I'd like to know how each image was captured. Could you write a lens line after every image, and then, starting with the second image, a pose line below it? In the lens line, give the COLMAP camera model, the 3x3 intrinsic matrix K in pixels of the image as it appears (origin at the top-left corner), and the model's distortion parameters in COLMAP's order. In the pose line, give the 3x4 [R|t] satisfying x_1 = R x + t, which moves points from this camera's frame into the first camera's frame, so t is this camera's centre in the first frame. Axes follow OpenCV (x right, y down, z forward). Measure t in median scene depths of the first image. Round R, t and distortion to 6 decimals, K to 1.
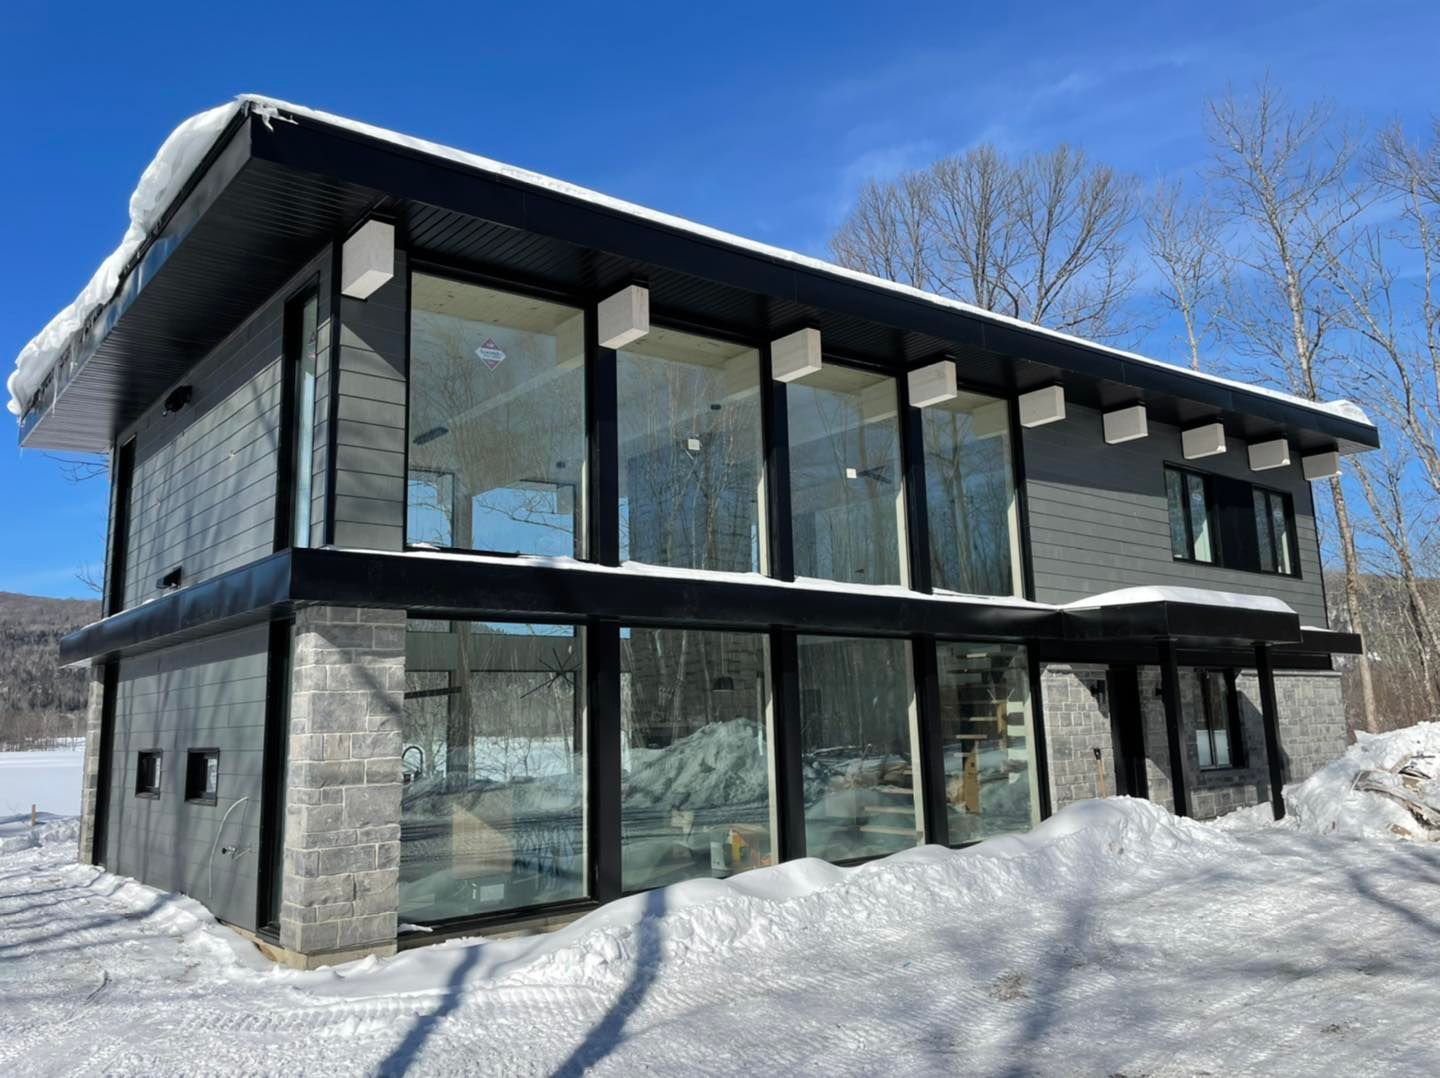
lens RADIAL K [[1078.7, 0, 720.4], [0, 1078.7, 531.5], [0, 0, 1]] dist [0.109475, -0.165721]
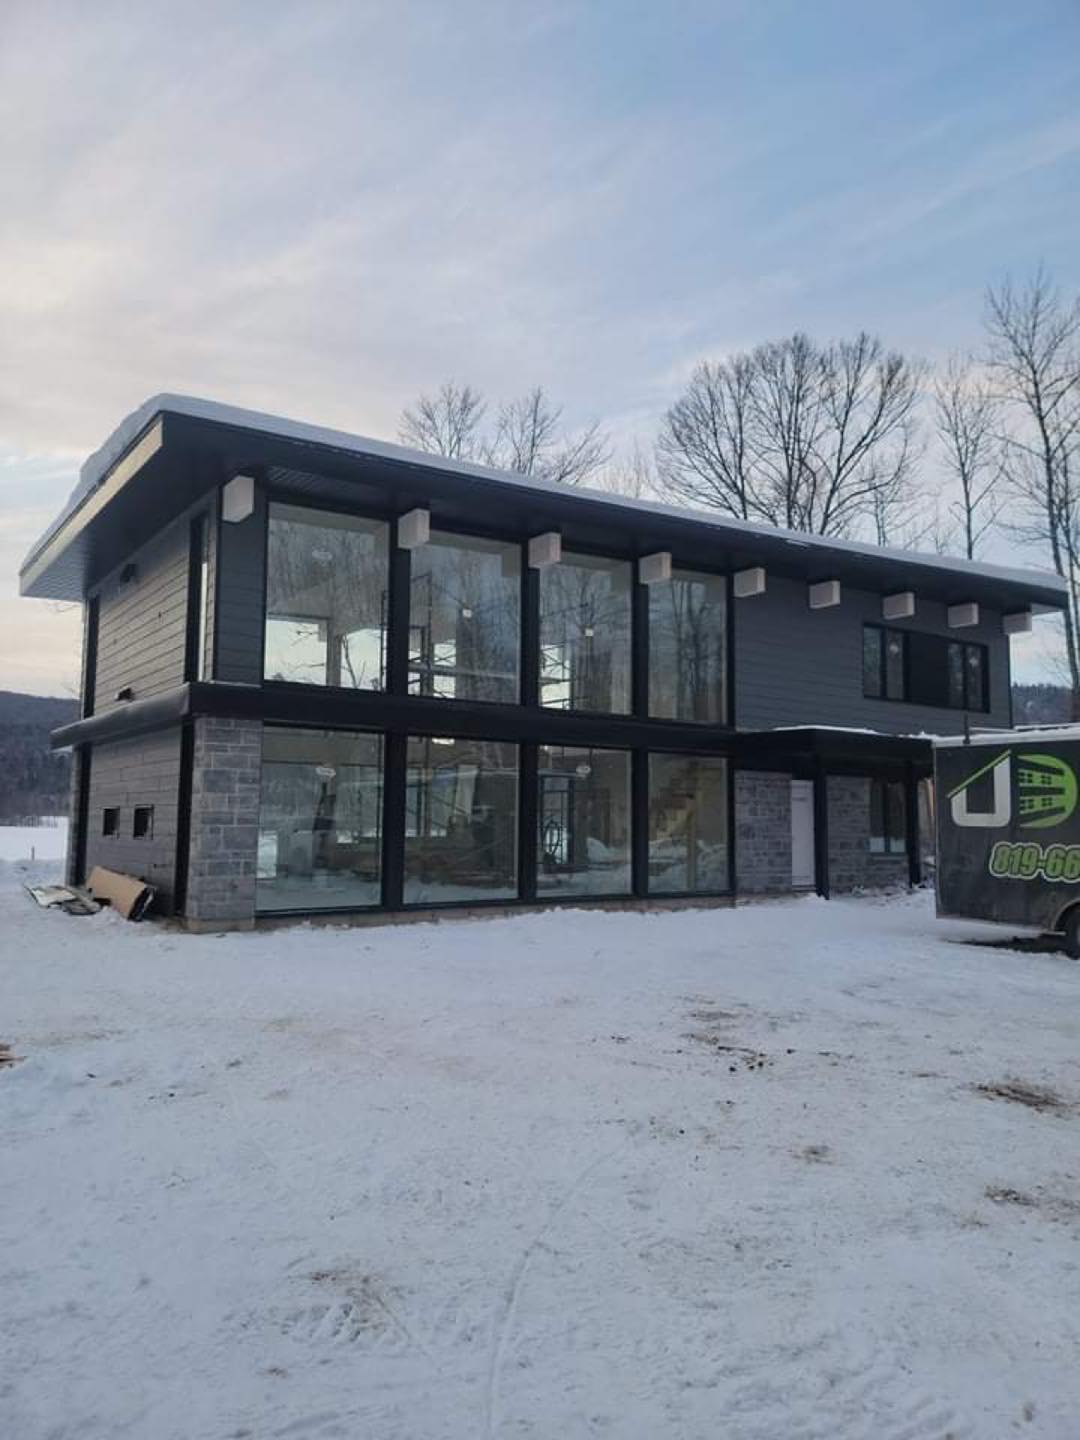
lens RADIAL K [[1078.7, 0, 591.7], [0, 1078.7, 738.6], [0, 0, 1]] dist [0.109475, -0.165721]
pose [[0.996897, 0.030197, -0.072697, 0.242246], [-0.023659, 0.995735, 0.089176, -0.043906], [0.075080, -0.087179, 0.993359, -0.434275]]
